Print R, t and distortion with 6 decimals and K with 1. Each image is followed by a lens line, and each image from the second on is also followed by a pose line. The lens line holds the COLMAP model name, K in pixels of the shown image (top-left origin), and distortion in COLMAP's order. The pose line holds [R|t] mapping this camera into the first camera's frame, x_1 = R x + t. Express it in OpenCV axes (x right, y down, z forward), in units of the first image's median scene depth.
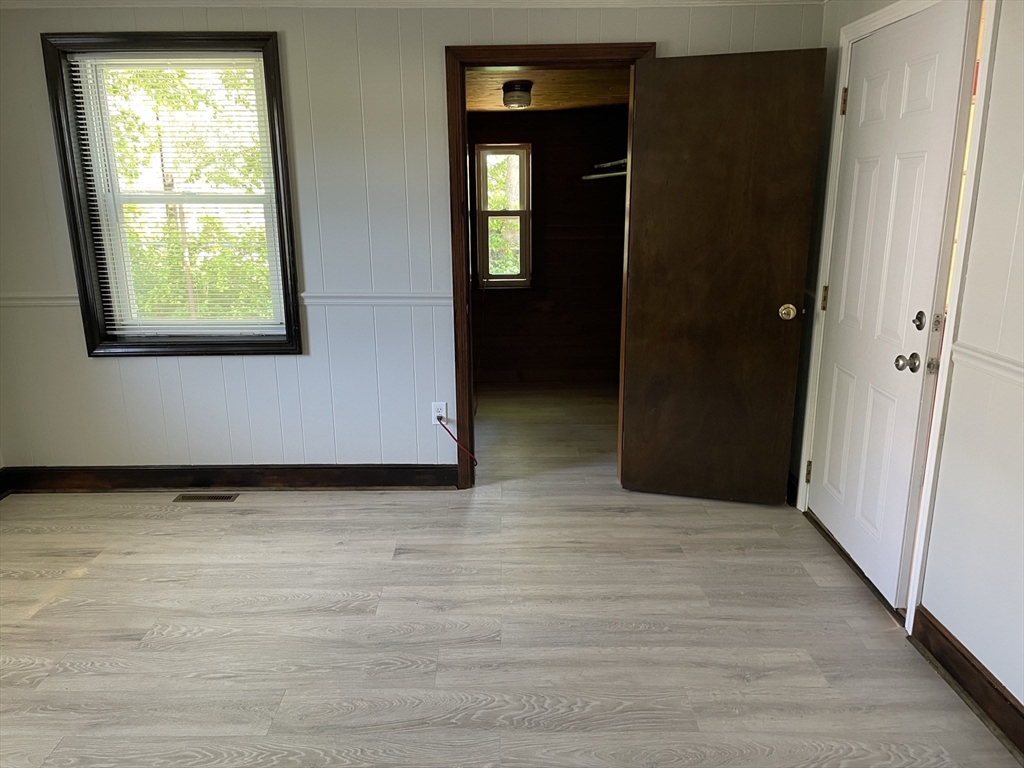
lens RADIAL K [[768.6, 0, 511.0], [0, 768.6, 384.4], [0, 0, 1]] dist [0.002575, -0.002205]
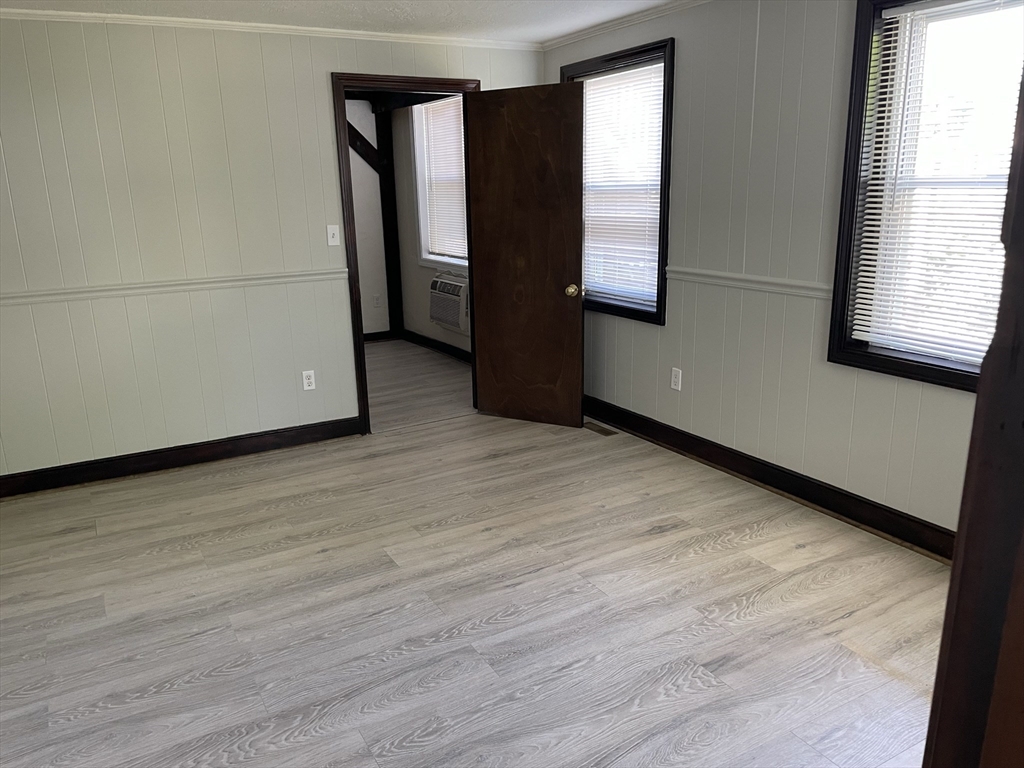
lens RADIAL K [[768.6, 0, 512.4], [0, 768.6, 384.6], [0, 0, 1]] dist [0.002575, -0.002205]
pose [[-0.875529, 0.143907, -0.461236, 0.104310], [-0.096403, 0.883391, 0.458614, -0.413738], [0.473450, 0.445995, -0.759562, 1.645136]]
